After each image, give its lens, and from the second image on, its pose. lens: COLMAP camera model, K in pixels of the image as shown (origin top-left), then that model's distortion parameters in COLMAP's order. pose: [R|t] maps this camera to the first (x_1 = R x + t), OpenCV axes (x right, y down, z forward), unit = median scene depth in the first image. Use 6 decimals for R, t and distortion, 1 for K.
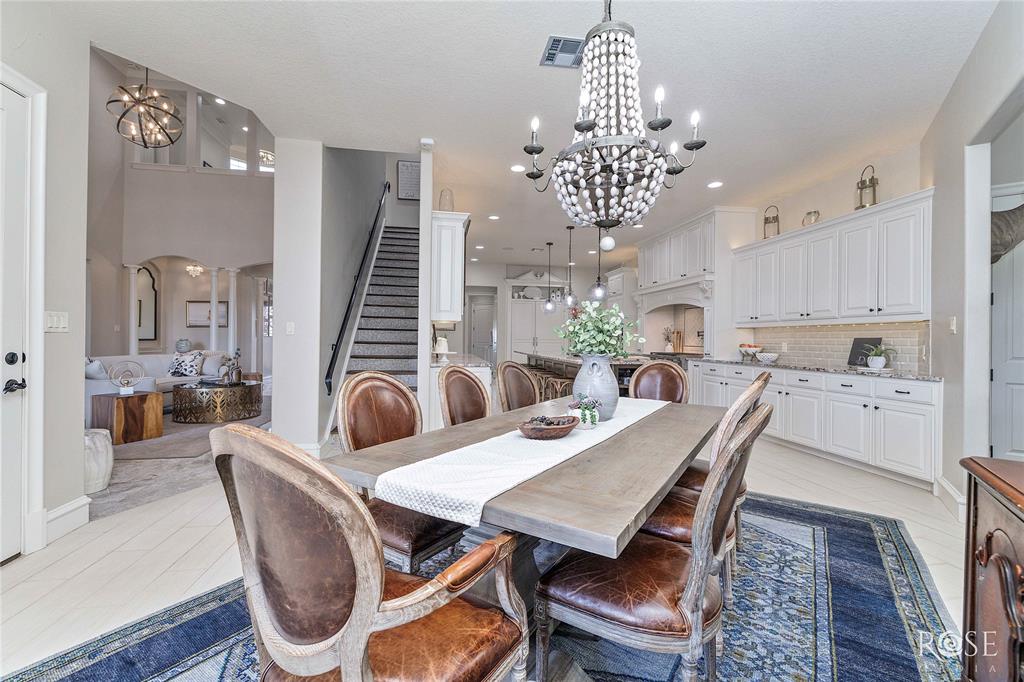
lens RADIAL K [[428.9, 0, 511.6], [0, 428.9, 339.0], [0, 0, 1]] dist [0.000278, 0.000120]
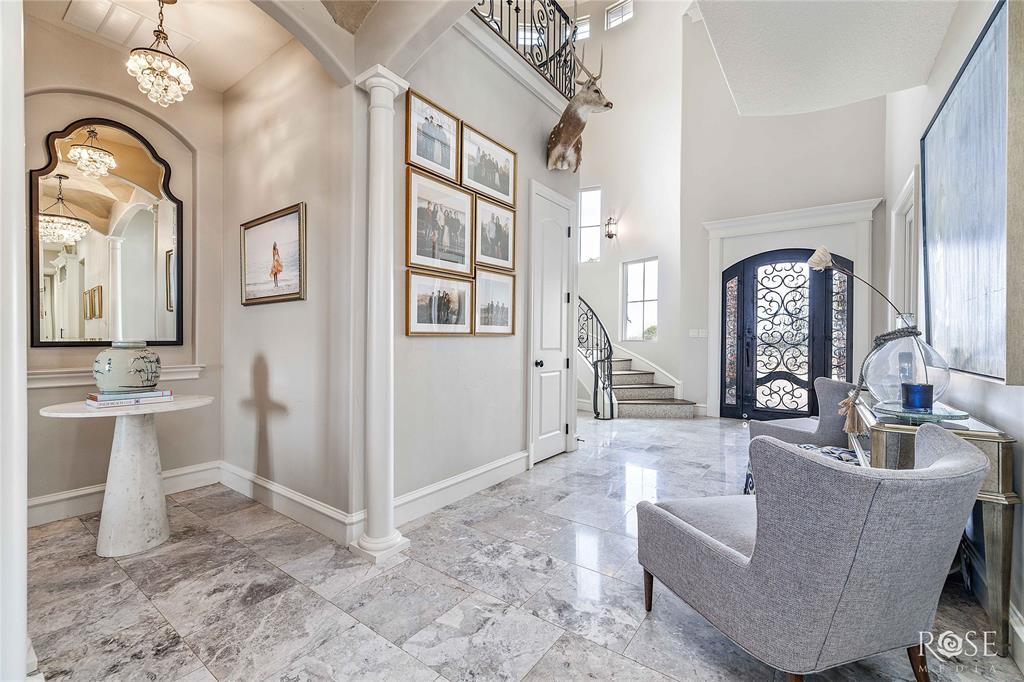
lens RADIAL K [[428.9, 0, 511.6], [0, 428.9, 339.0], [0, 0, 1]] dist [0.000278, 0.000120]
pose [[0.696939, -0.000805, -0.717130, -0.541689], [-0.000036, 0.999999, -0.001158, -0.001938], [0.717130, 0.000833, 0.696939, 1.304769]]
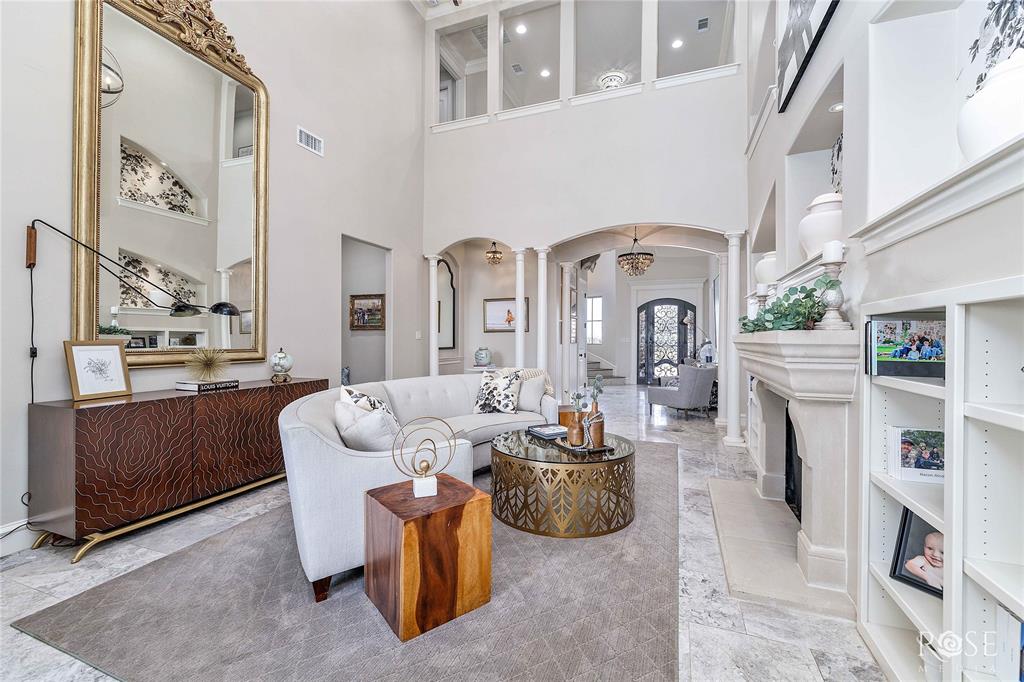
lens RADIAL K [[428.9, 0, 511.6], [0, 428.9, 339.0], [0, 0, 1]] dist [0.000278, 0.000120]
pose [[0.857673, -0.004477, -0.514175, -0.423705], [0.003899, 0.999990, -0.002205, -0.018038], [0.514180, -0.000114, 0.857682, 0.476287]]
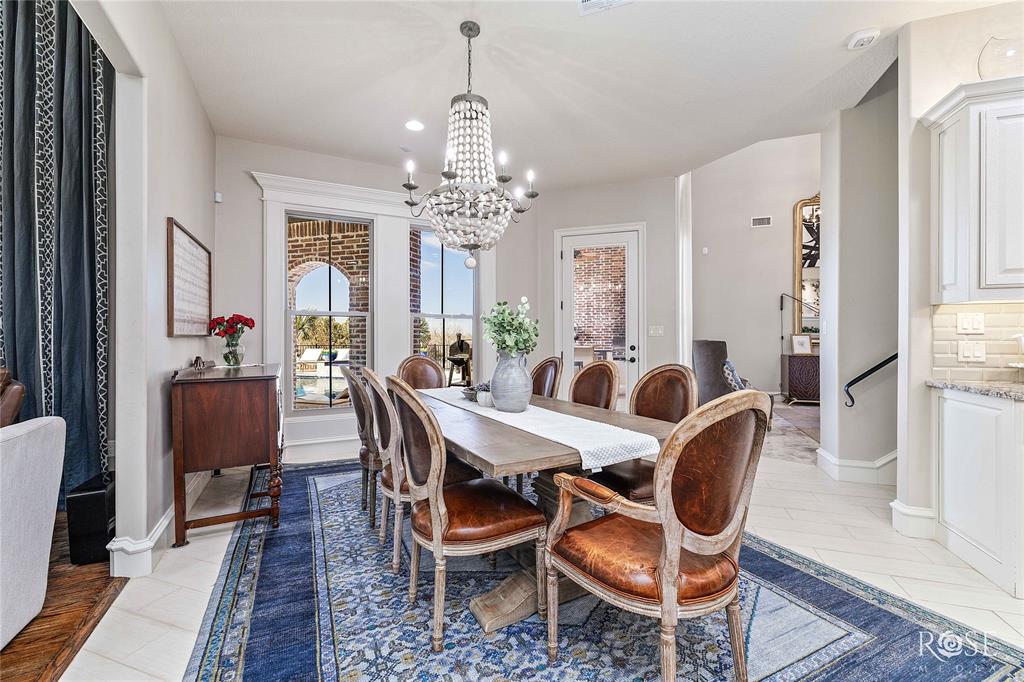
lens RADIAL K [[428.9, 0, 511.6], [0, 428.9, 339.0], [0, 0, 1]] dist [0.000278, 0.000120]
pose [[-0.482334, -0.008751, -0.875944, 0.376348], [-0.001500, 0.999957, -0.009164, 0.006398], [0.875986, -0.003107, -0.482326, 0.503616]]
